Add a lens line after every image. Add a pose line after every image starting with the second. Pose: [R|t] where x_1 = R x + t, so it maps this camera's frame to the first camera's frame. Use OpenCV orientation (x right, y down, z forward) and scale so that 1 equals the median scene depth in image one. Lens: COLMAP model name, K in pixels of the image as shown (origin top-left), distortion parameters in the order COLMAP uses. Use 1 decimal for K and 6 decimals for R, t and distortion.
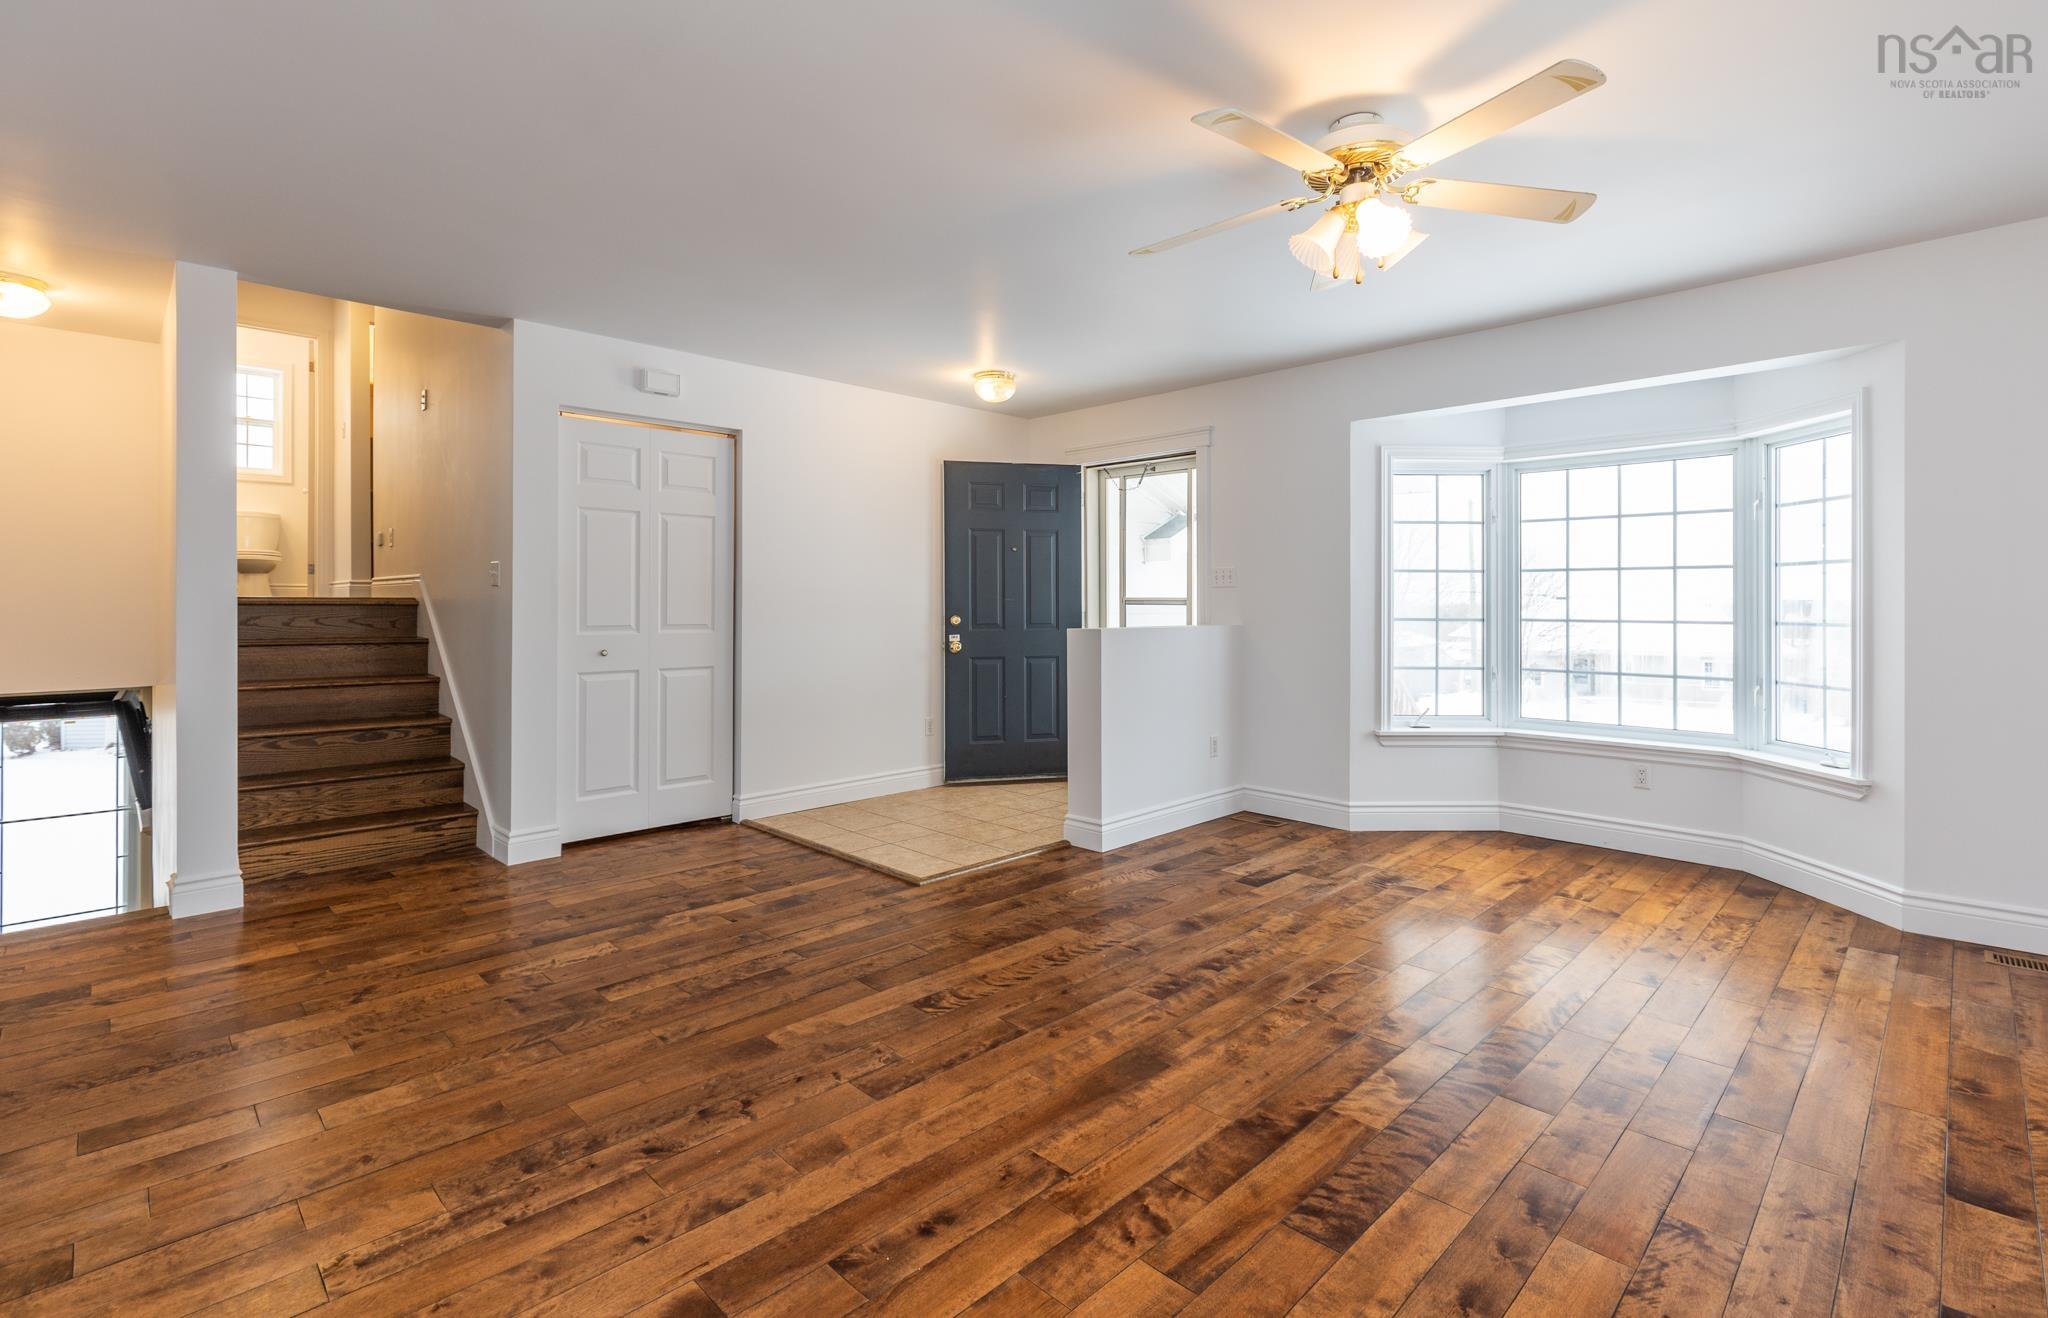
lens RADIAL K [[926.3, 0, 1016.7], [0, 926.3, 598.5], [0, 0, 1]] dist [-0.002916, -0.000185]
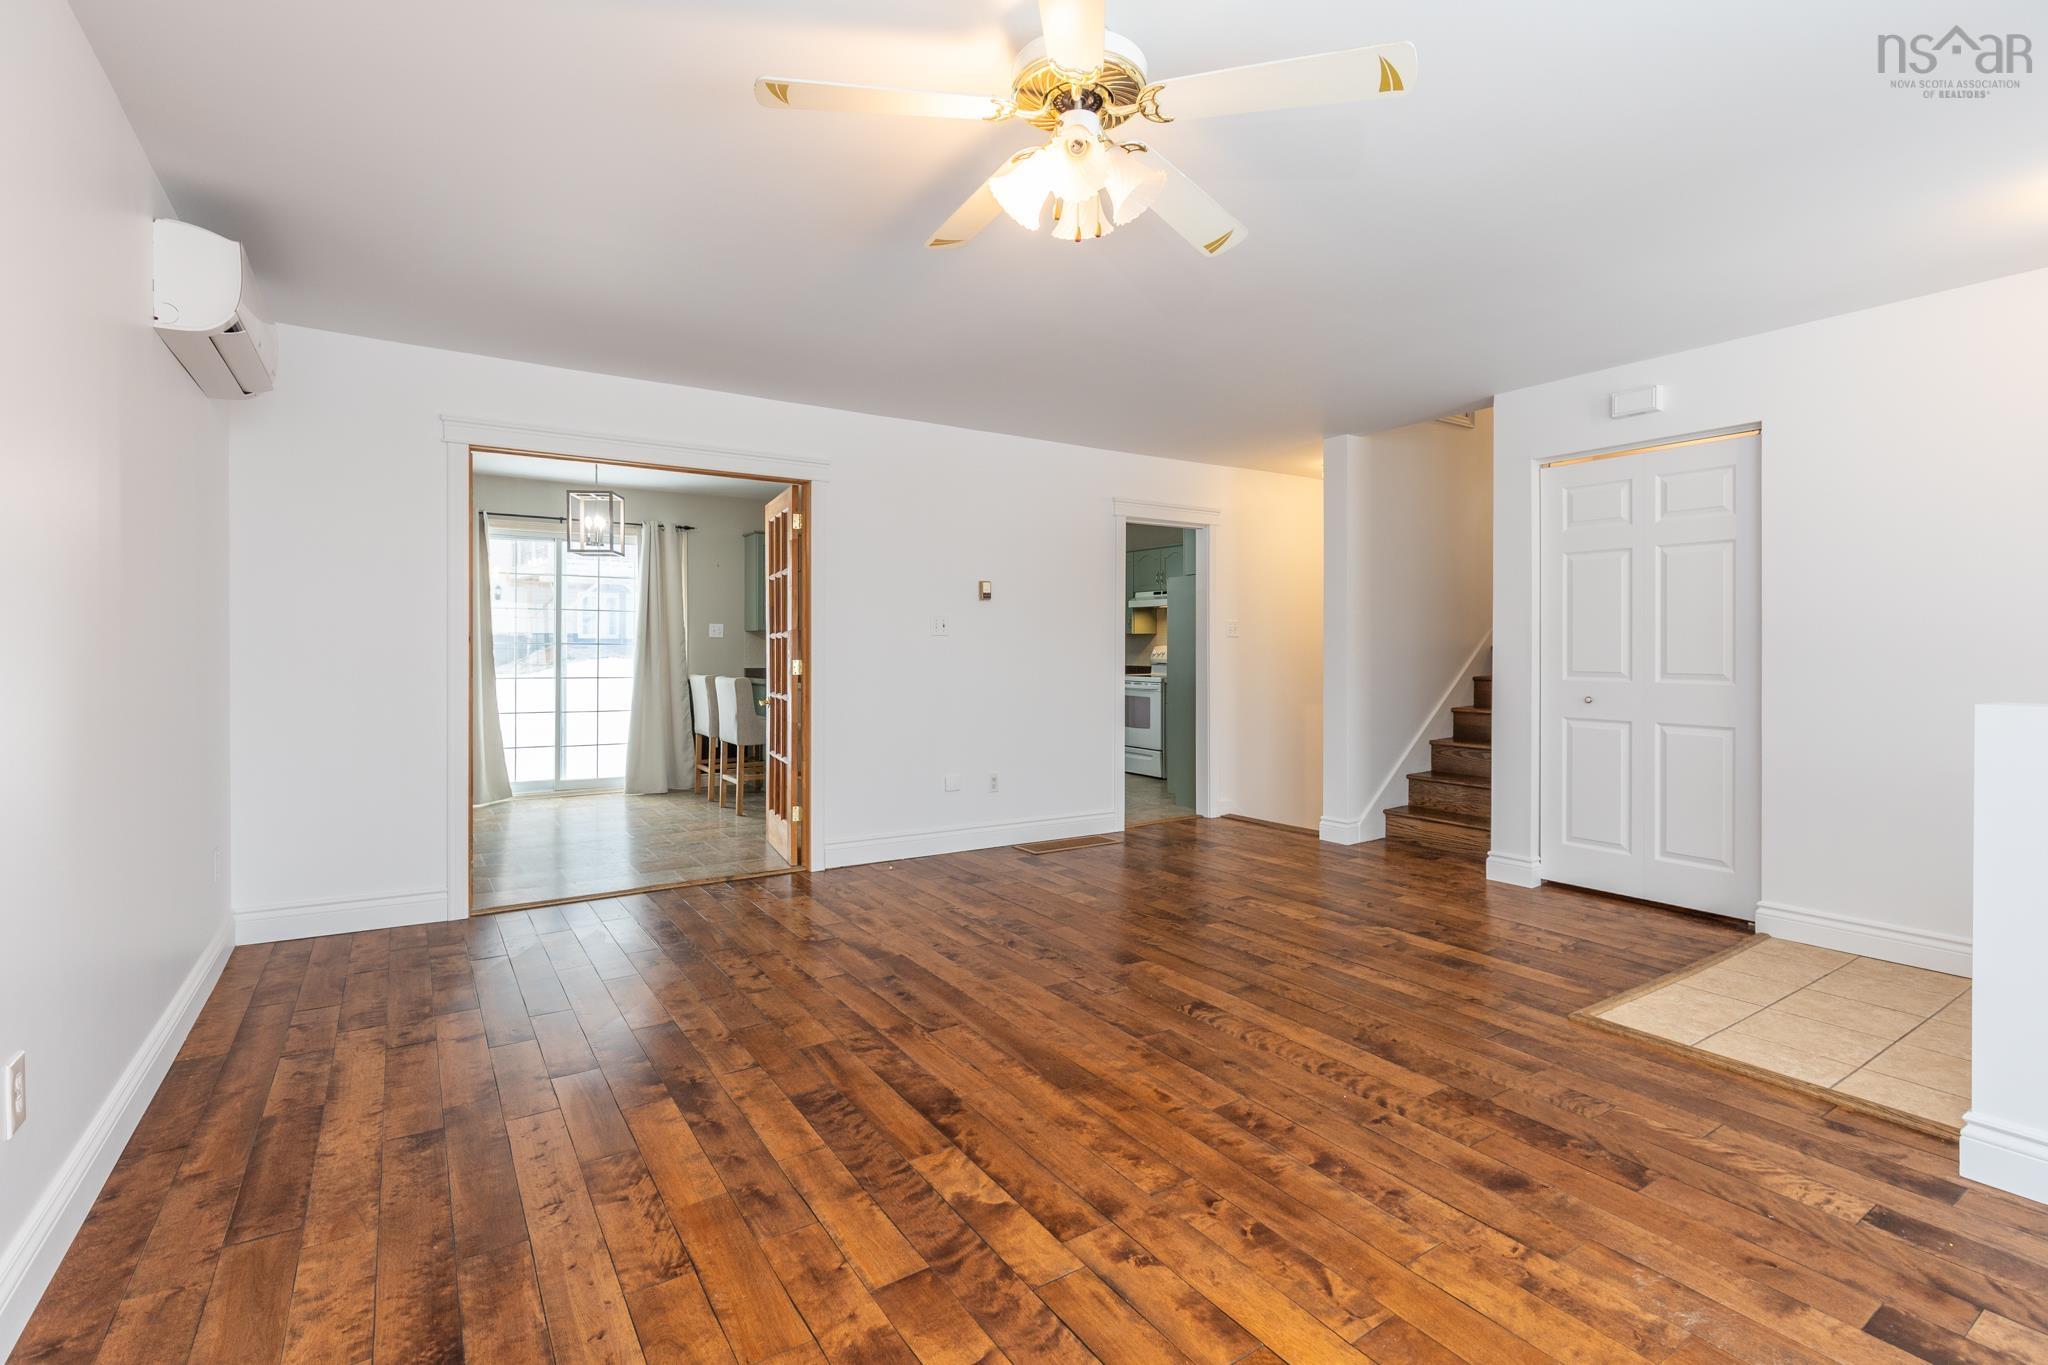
lens RADIAL K [[934.4, 0, 1018.5], [0, 934.4, 646.2], [0, 0, 1]] dist [-0.002098, -0.000596]
pose [[-0.189616, -0.001604, -0.981857, 0.727428], [0.004022, 0.999989, -0.002410, 0.002864], [0.981850, -0.004406, -0.189607, 0.690512]]
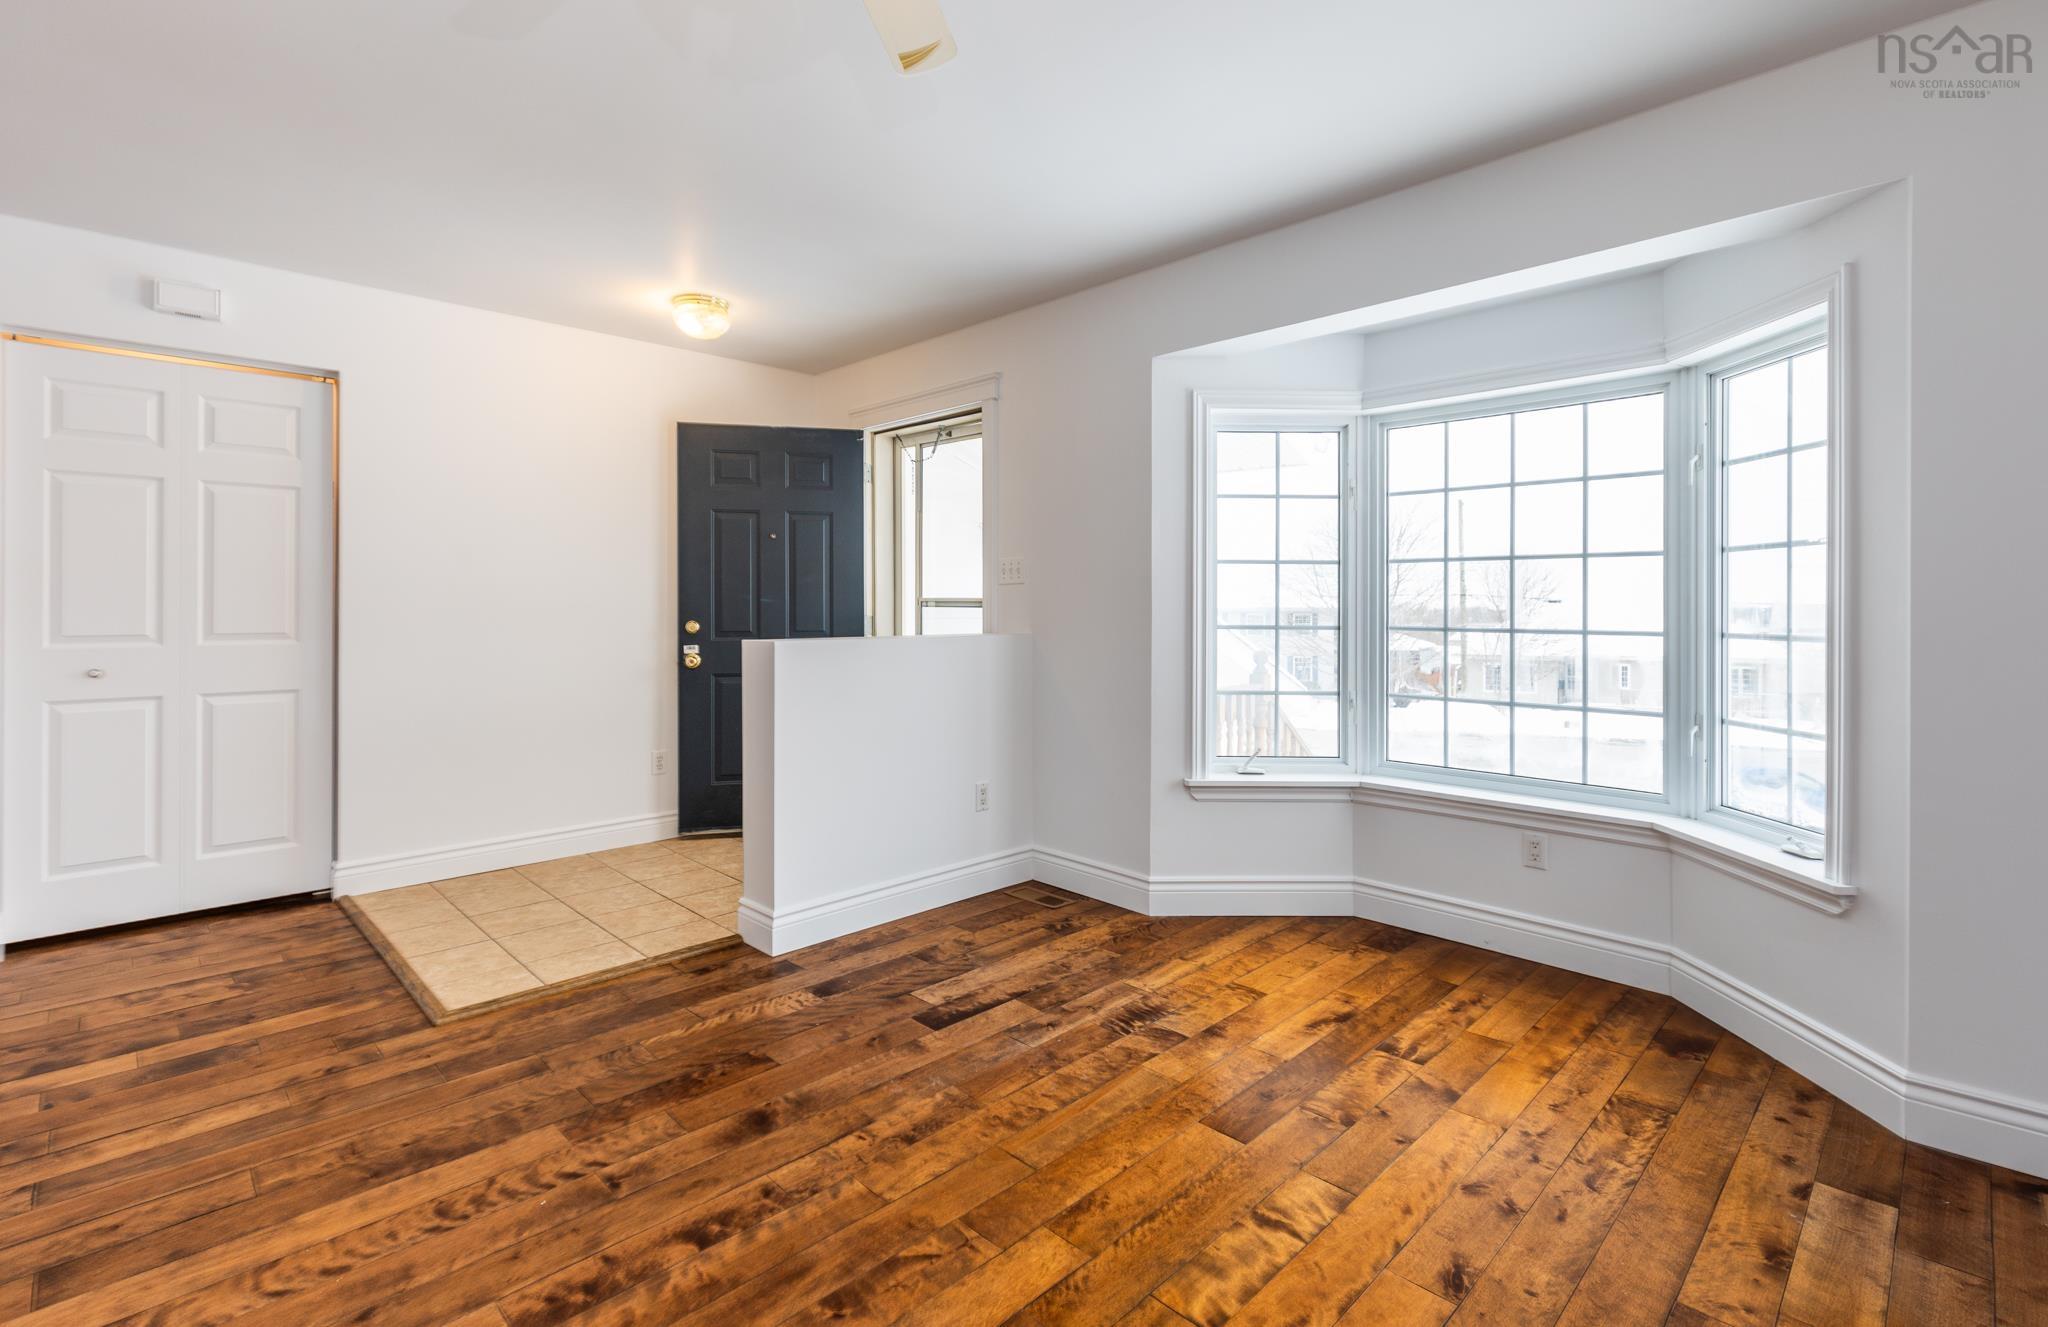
lens RADIAL K [[931.6, 0, 1012.8], [0, 931.6, 603.3], [0, 0, 1]] dist [-0.001959, -0.000894]
pose [[0.999999, 0.001005, -0.000914, 0.308248], [-0.001003, 0.999997, 0.002118, 0.002512], [0.000916, -0.002117, 0.999997, 0.322191]]
